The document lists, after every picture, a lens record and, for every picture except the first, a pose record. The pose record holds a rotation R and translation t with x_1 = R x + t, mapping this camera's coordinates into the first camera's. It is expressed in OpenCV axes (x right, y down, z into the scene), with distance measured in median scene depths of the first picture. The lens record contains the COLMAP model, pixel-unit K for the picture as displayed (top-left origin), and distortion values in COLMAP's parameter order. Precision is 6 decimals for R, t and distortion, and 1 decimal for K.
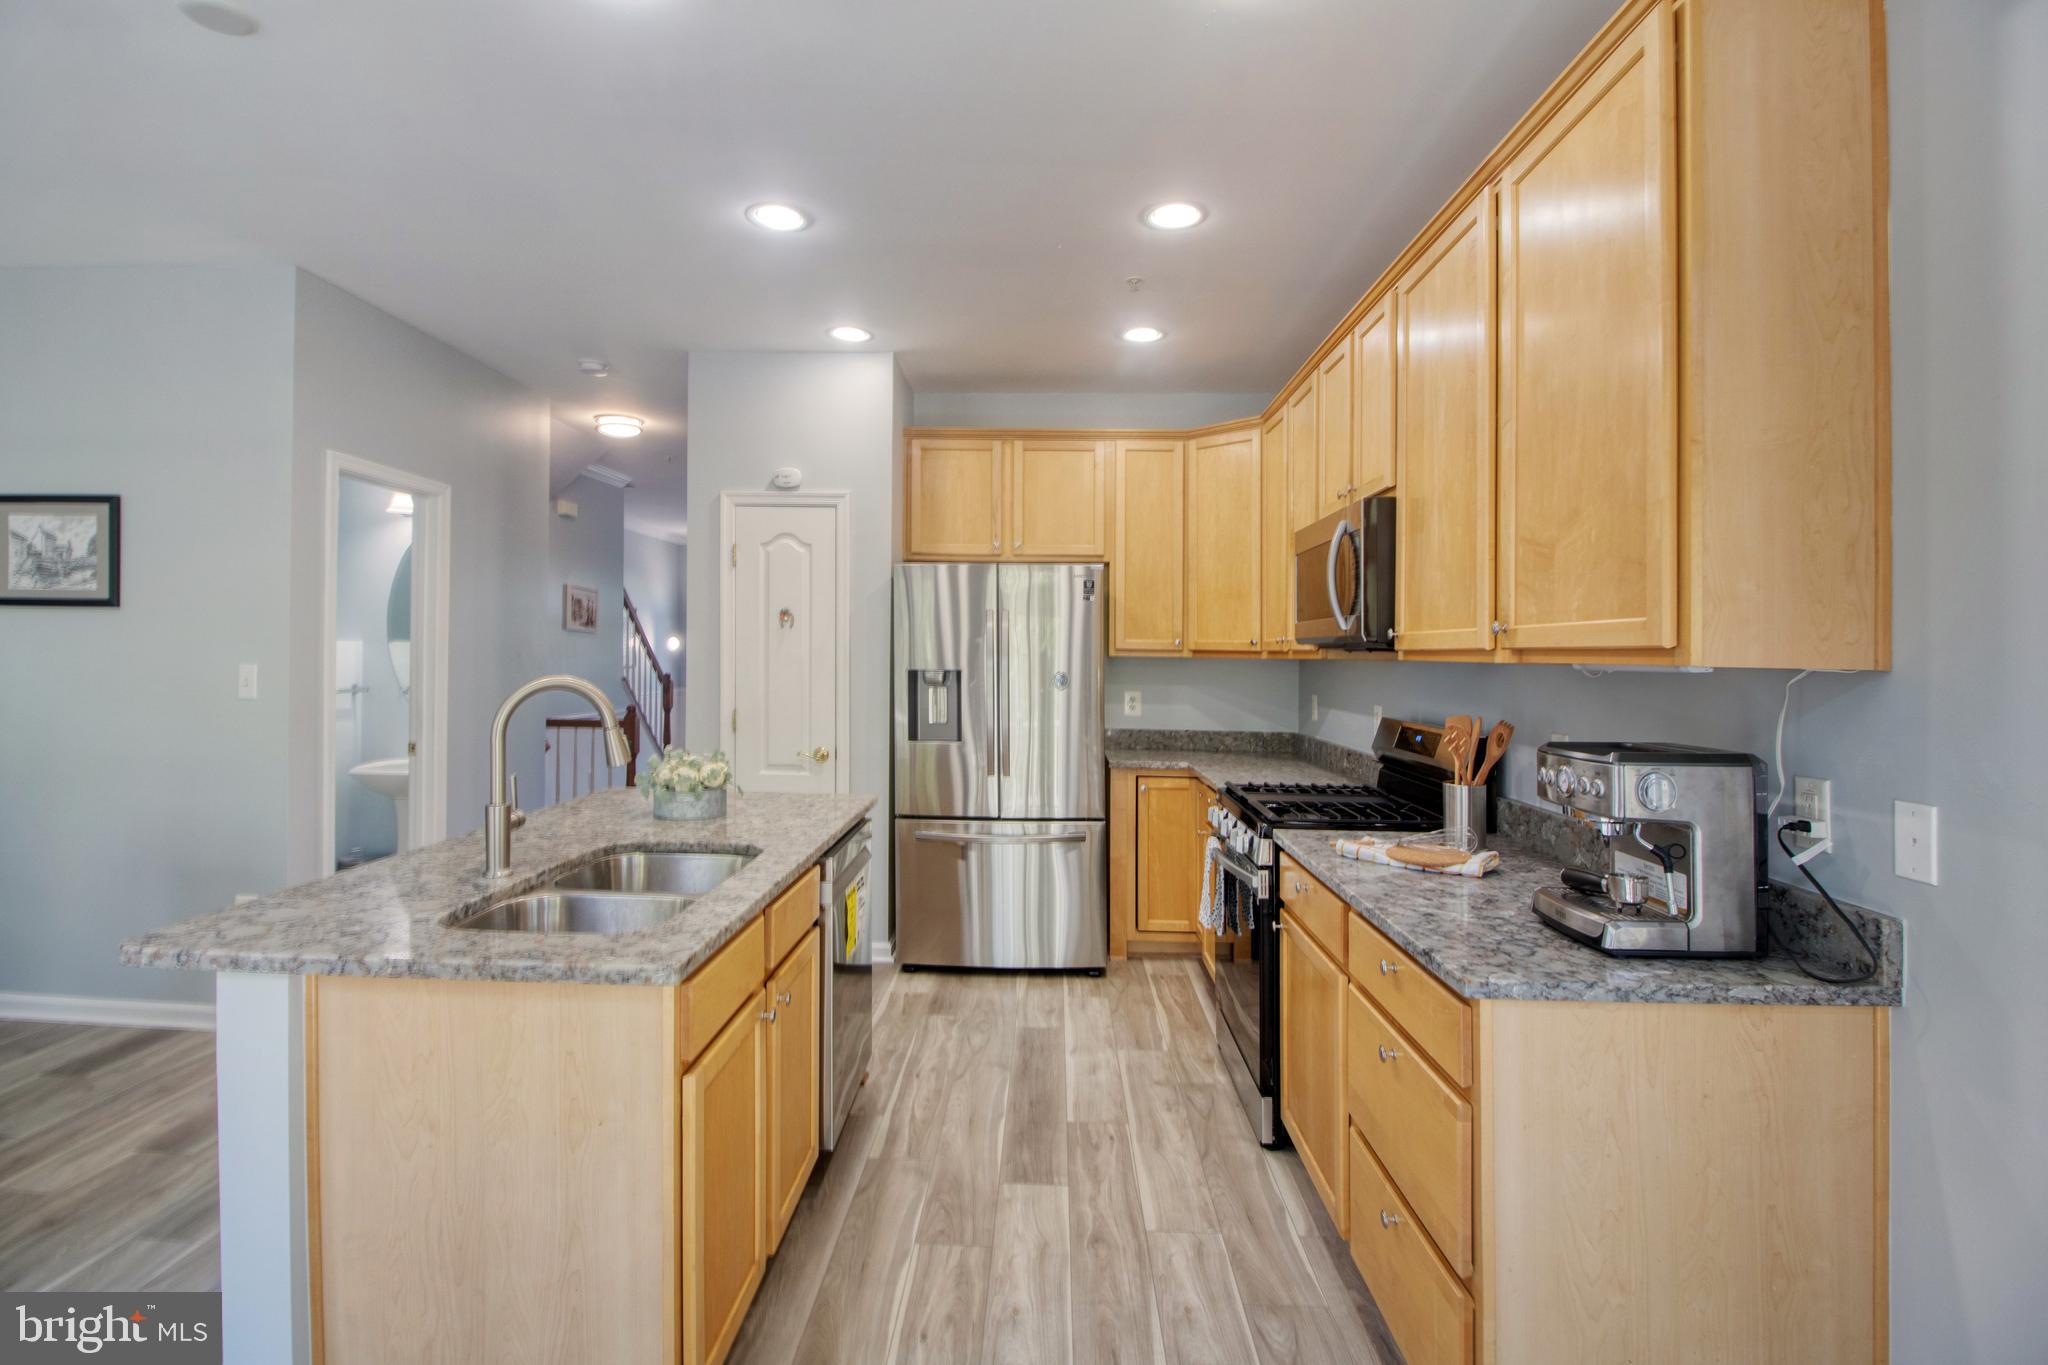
lens RADIAL K [[957.6, 0, 1024.0], [0, 957.6, 682.5], [0, 0, 1]] dist [-0.020978, -0.000683]
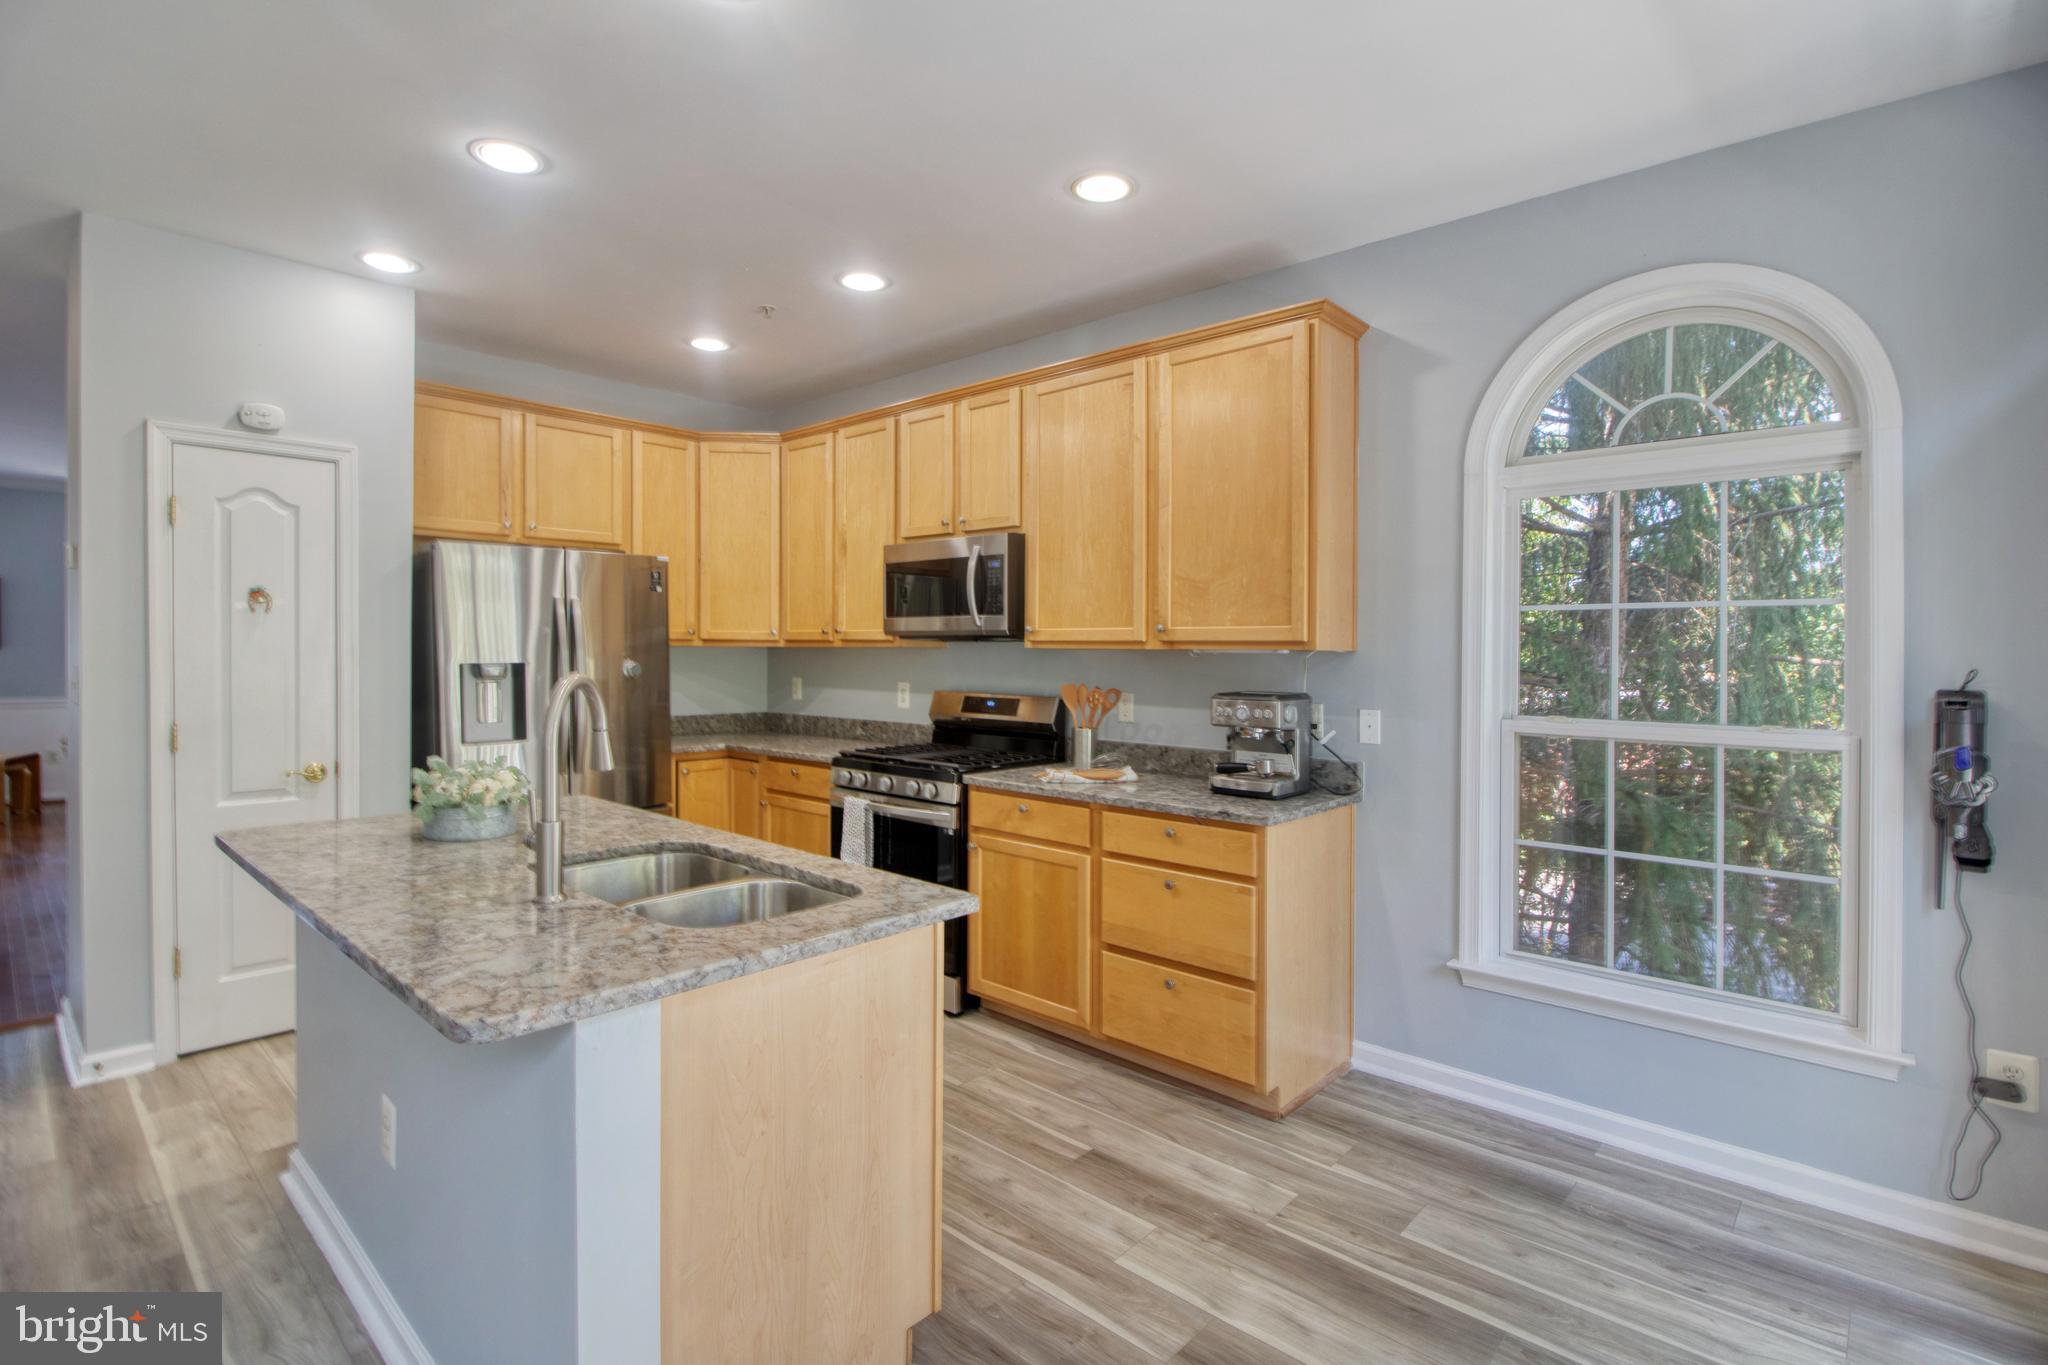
lens RADIAL K [[968.1, 0, 1010.6], [0, 968.1, 680.9], [0, 0, 1]] dist [-0.000349, -0.016574]
pose [[0.651760, -0.035278, 0.757604, -0.450082], [0.024573, 0.999375, 0.025397, -0.006878], [-0.758027, 0.002064, 0.652220, 0.041469]]
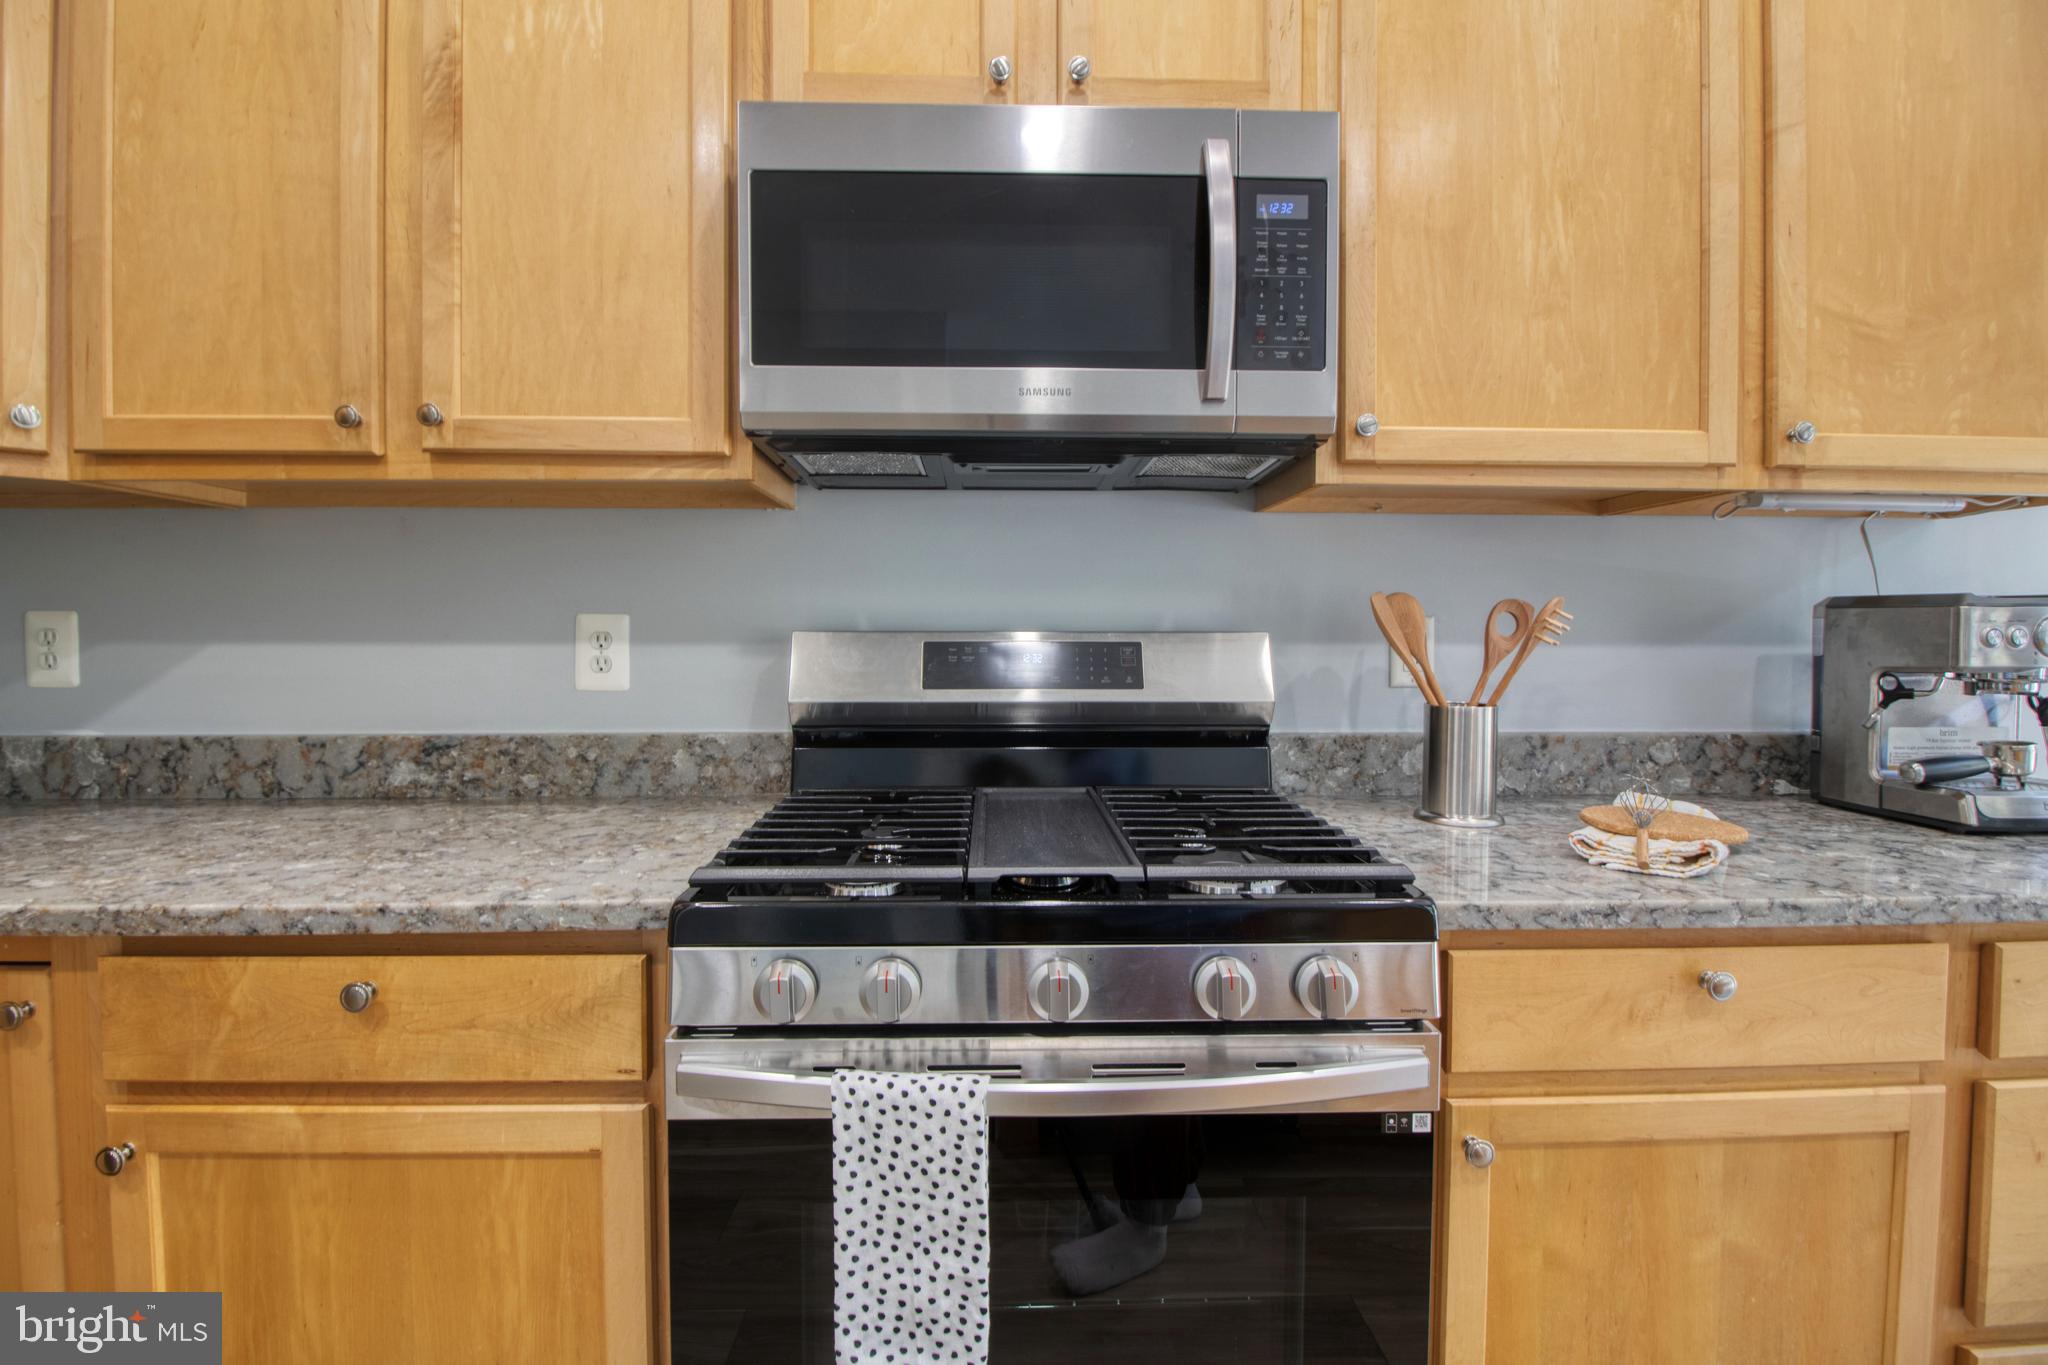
lens RADIAL K [[958.2, 0, 1023.8], [0, 958.2, 659.8], [0, 0, 1]] dist [0.000539, -0.013298]
pose [[-0.069771, -0.046556, 0.996476, -0.059763], [0.025815, 0.998492, 0.048458, 0.024425], [-0.997229, 0.029105, -0.068464, 0.734809]]
